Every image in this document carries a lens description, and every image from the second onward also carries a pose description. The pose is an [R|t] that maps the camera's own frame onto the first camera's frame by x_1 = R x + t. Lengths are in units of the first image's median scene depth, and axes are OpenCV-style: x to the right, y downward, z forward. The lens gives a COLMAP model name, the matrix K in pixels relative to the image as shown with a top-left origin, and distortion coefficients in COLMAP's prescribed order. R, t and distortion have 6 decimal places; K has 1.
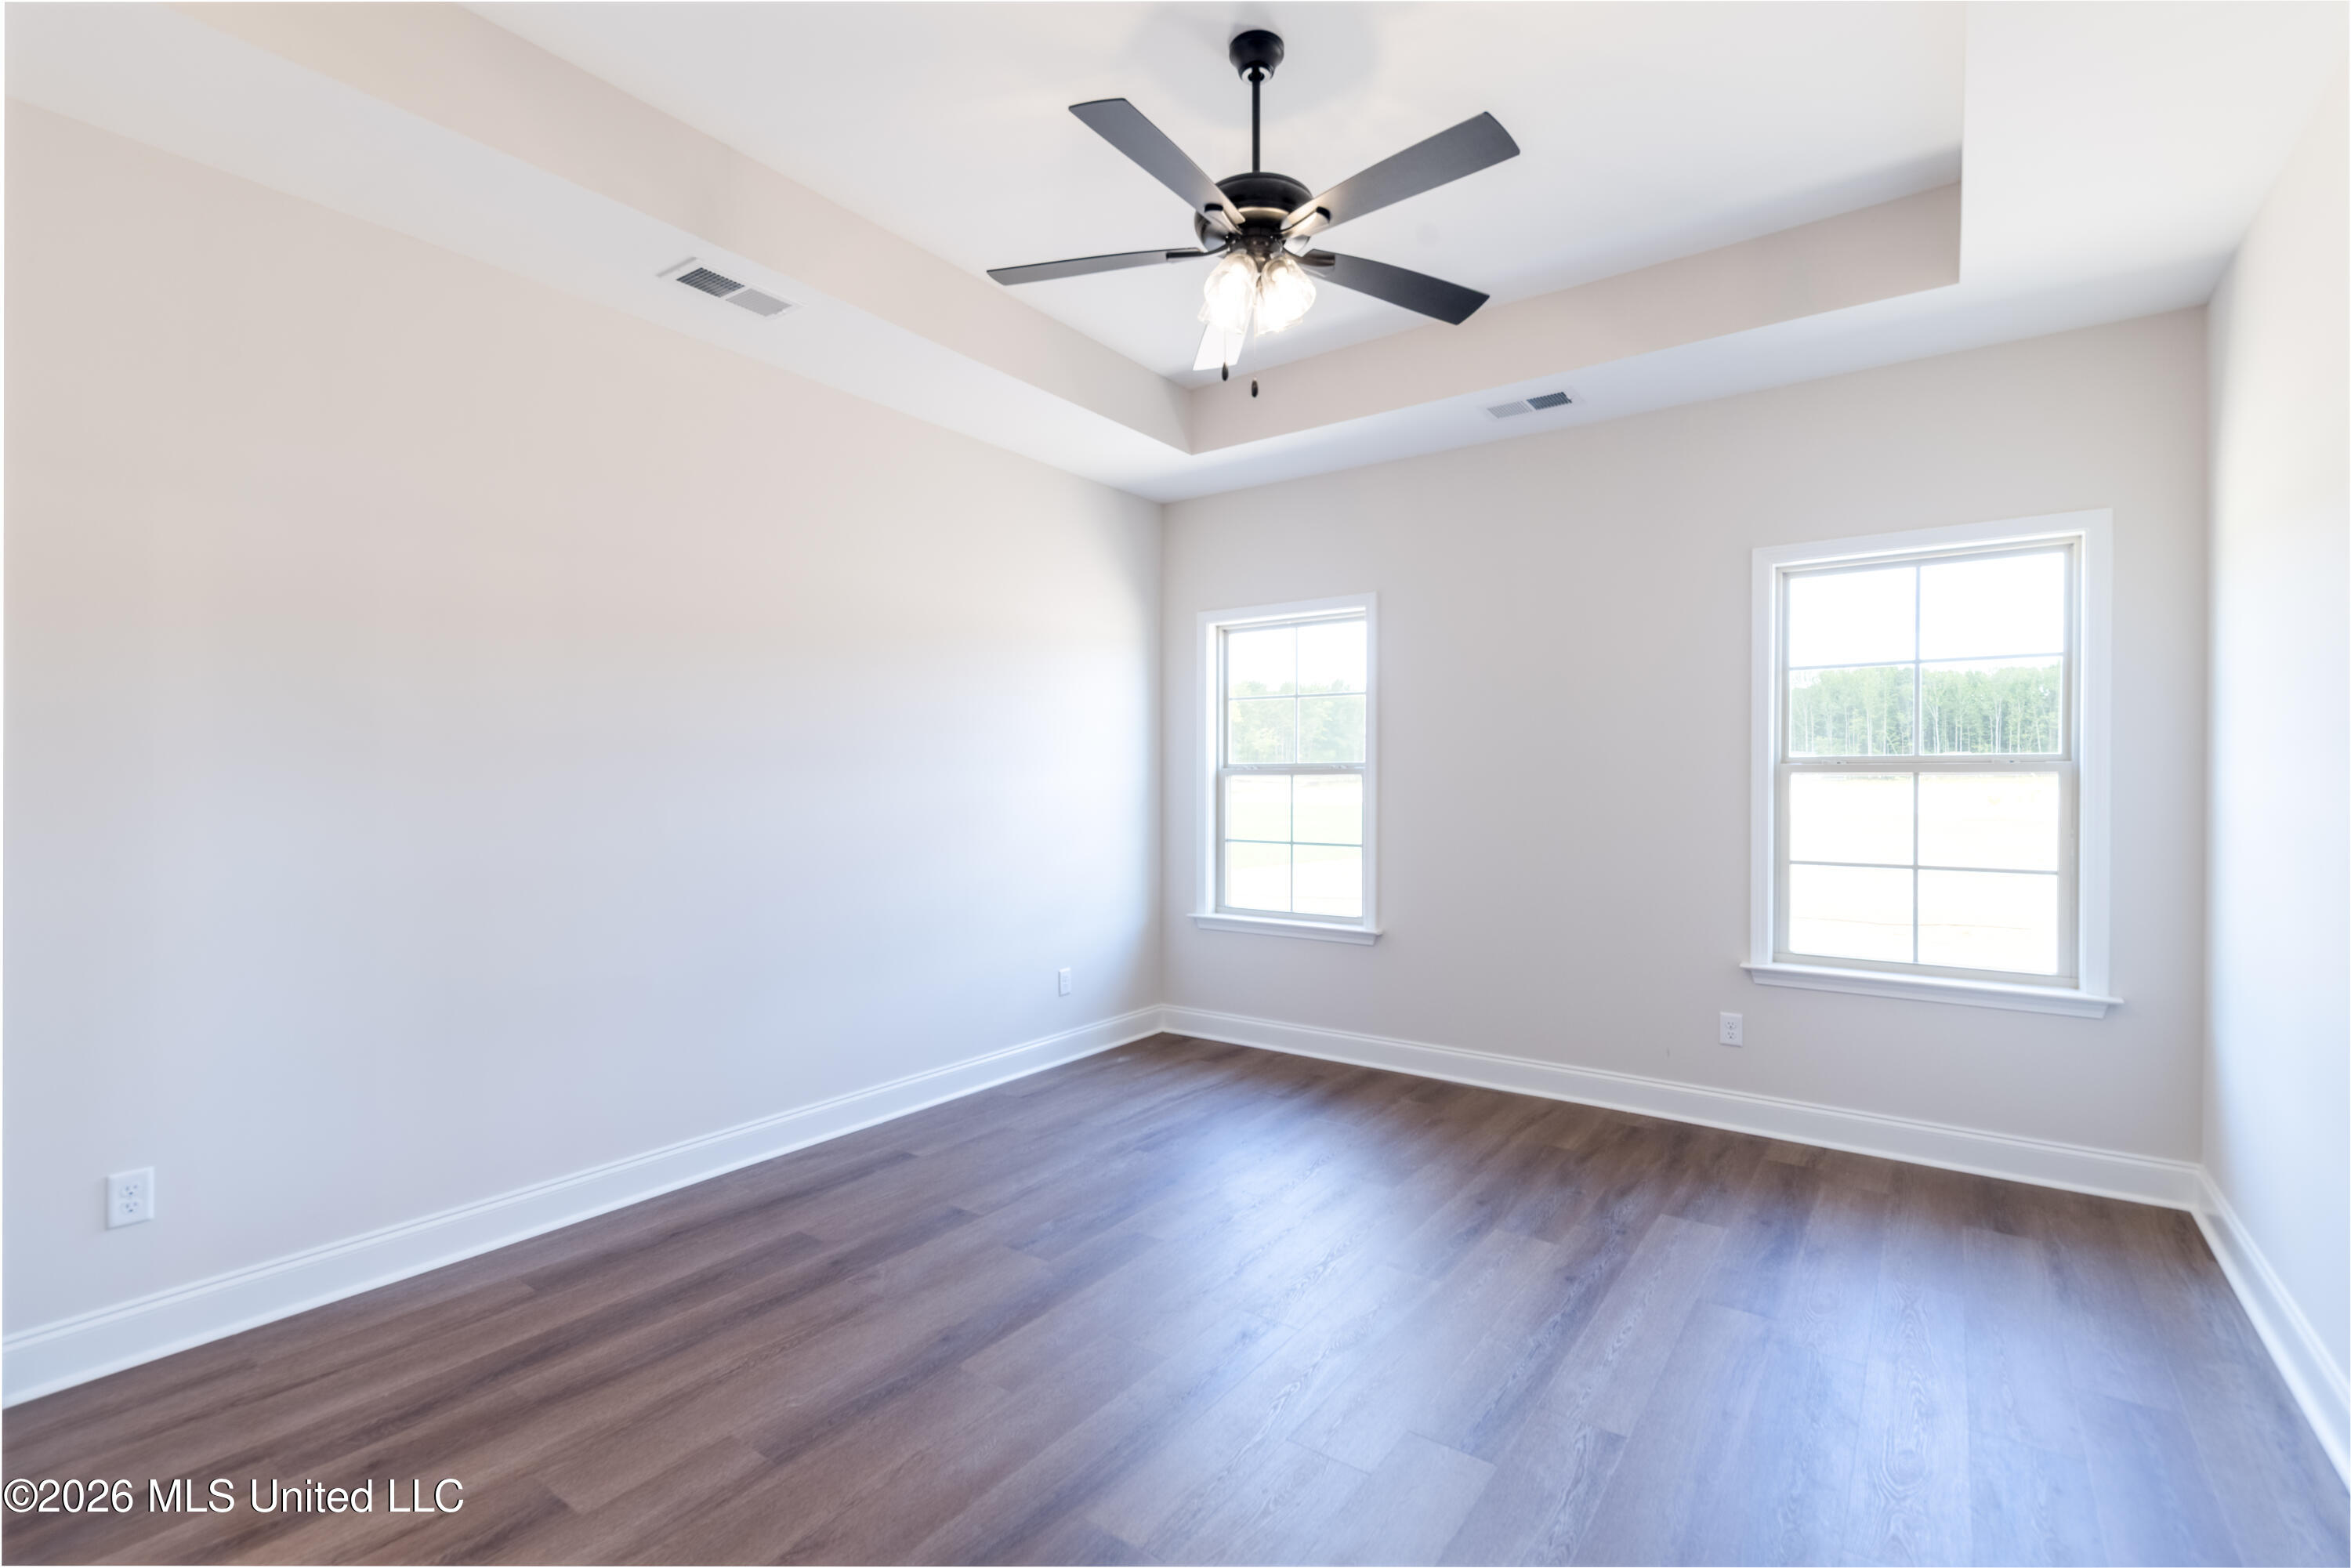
lens RADIAL K [[1054.7, 0, 1176.5], [0, 1054.7, 792.4], [0, 0, 1]] dist [0.007977, -0.005405]
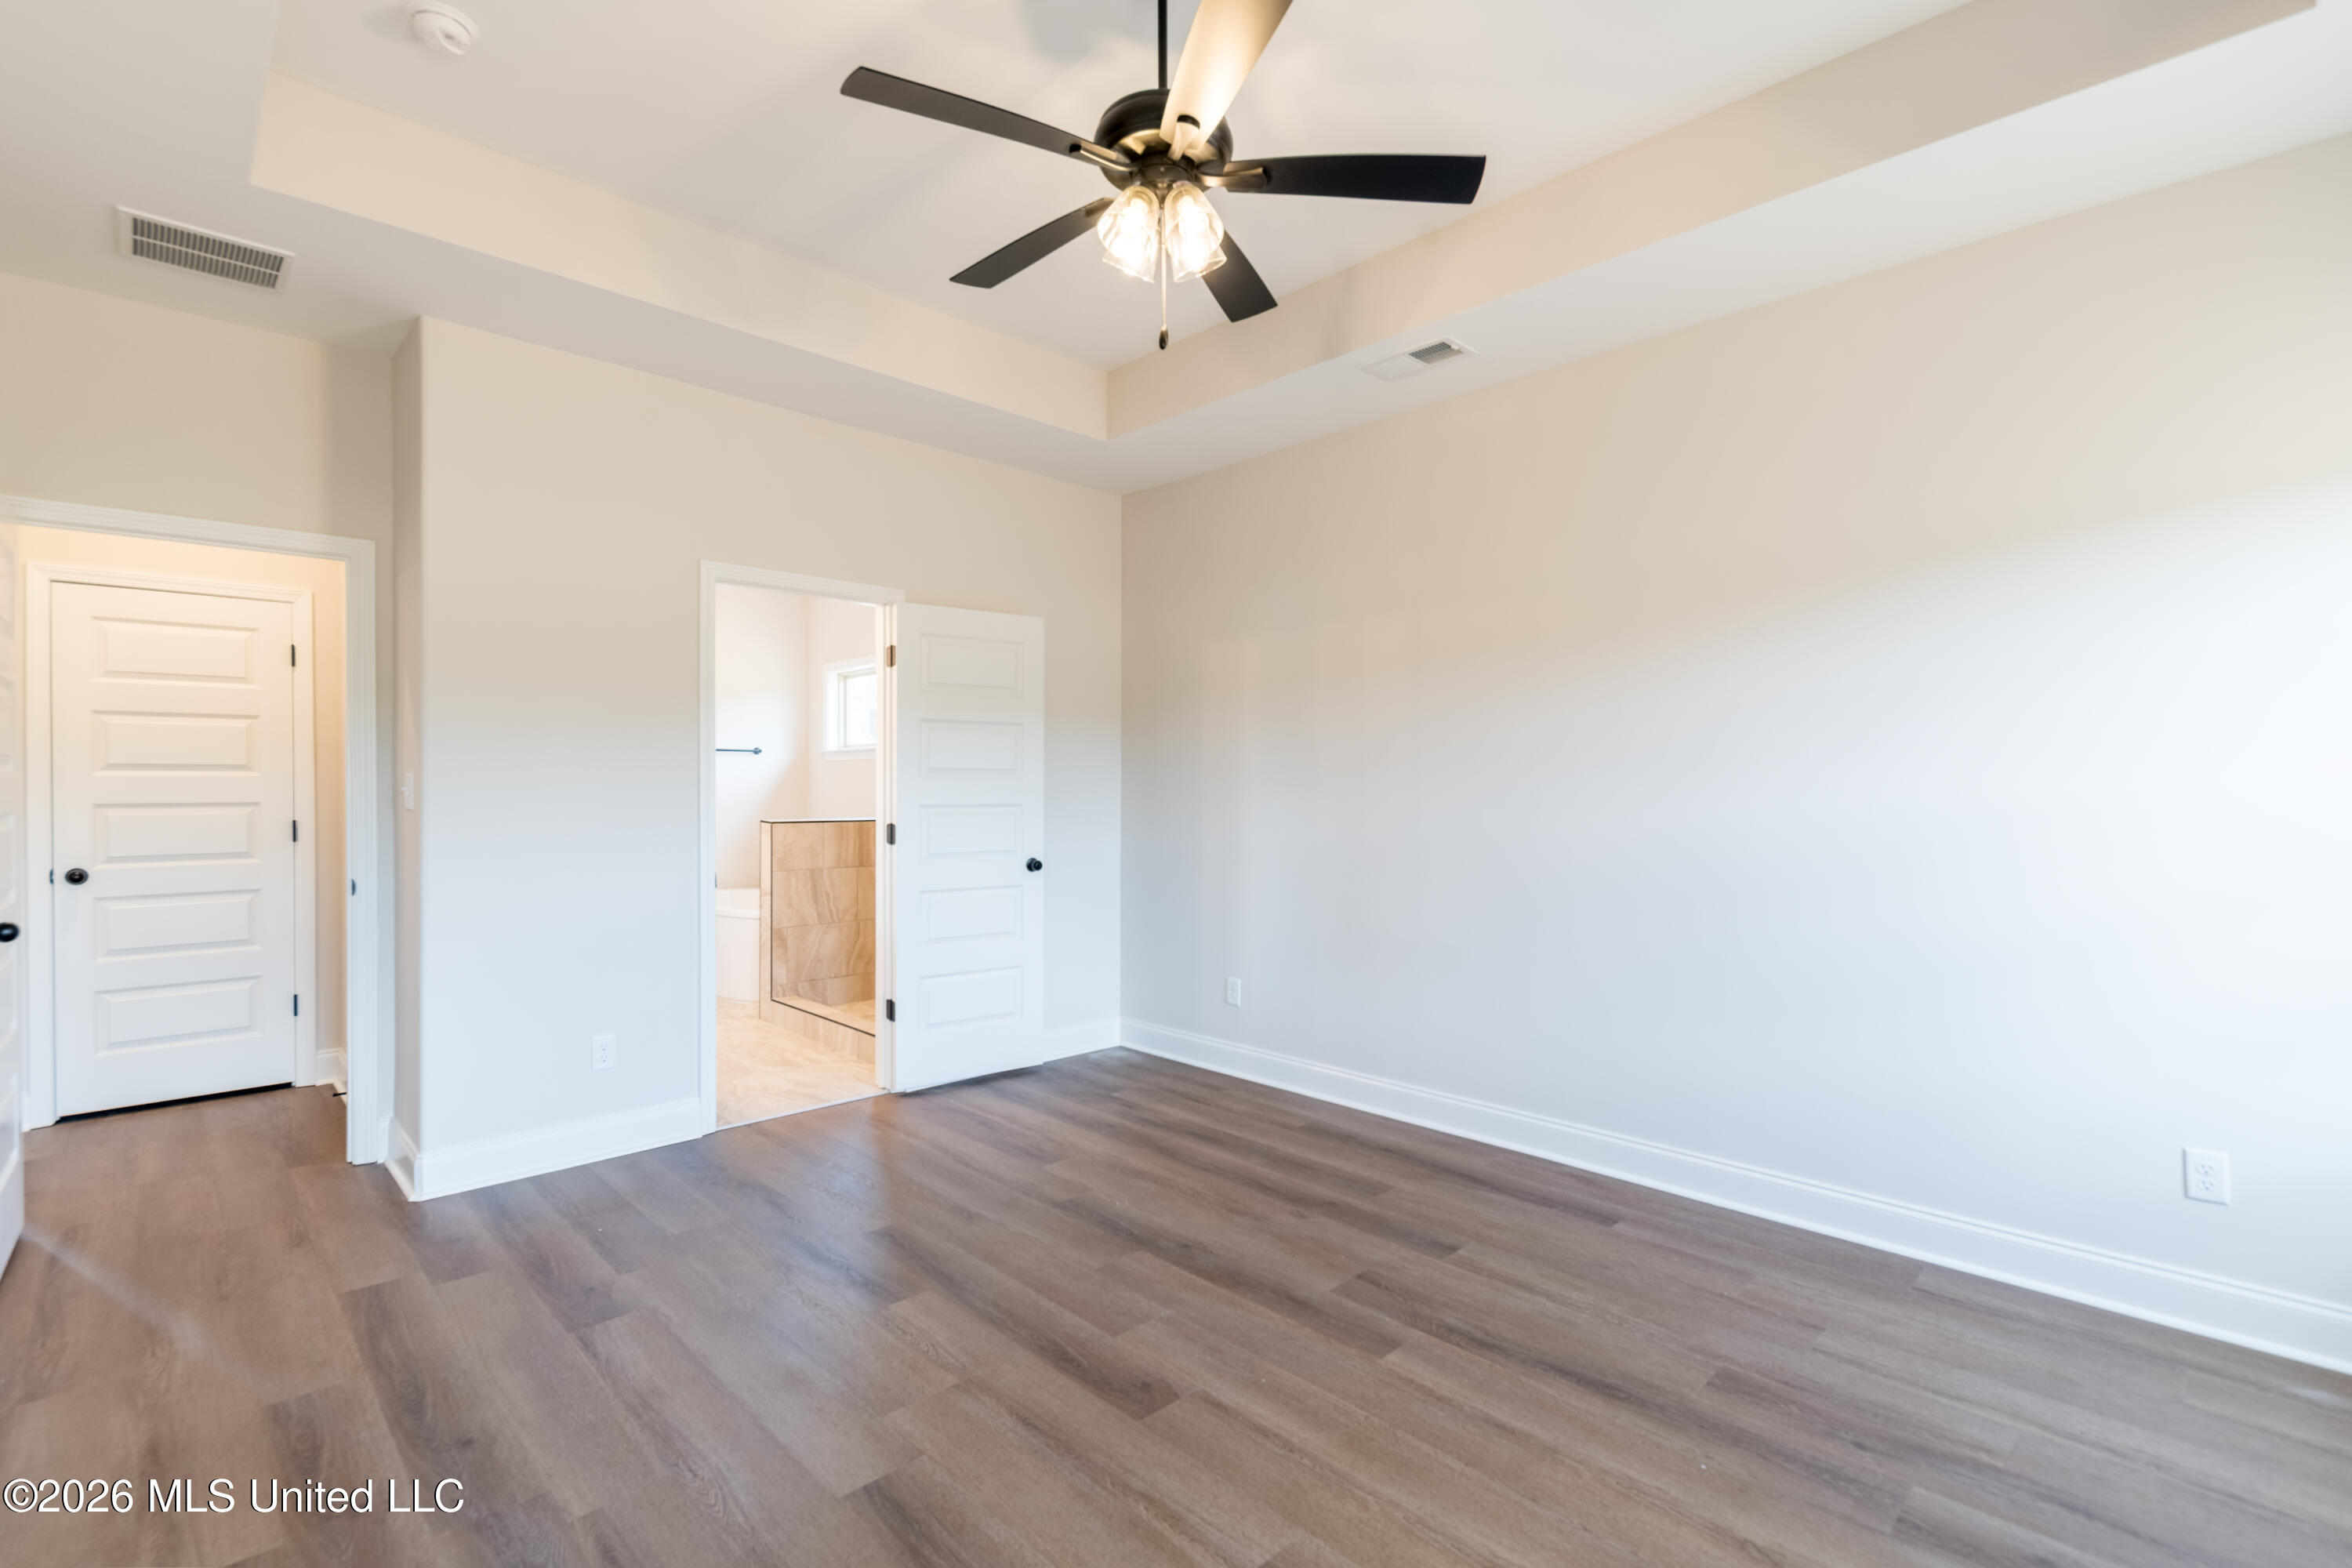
lens RADIAL K [[1055.1, 0, 1177.0], [0, 1055.1, 792.4], [0, 0, 1]] dist [0.007977, -0.005405]
pose [[-0.178568, 0.005868, -0.983910, 0.842728], [-0.009926, 0.999921, 0.007765, -0.008884], [0.983877, 0.011153, -0.178496, 1.044543]]
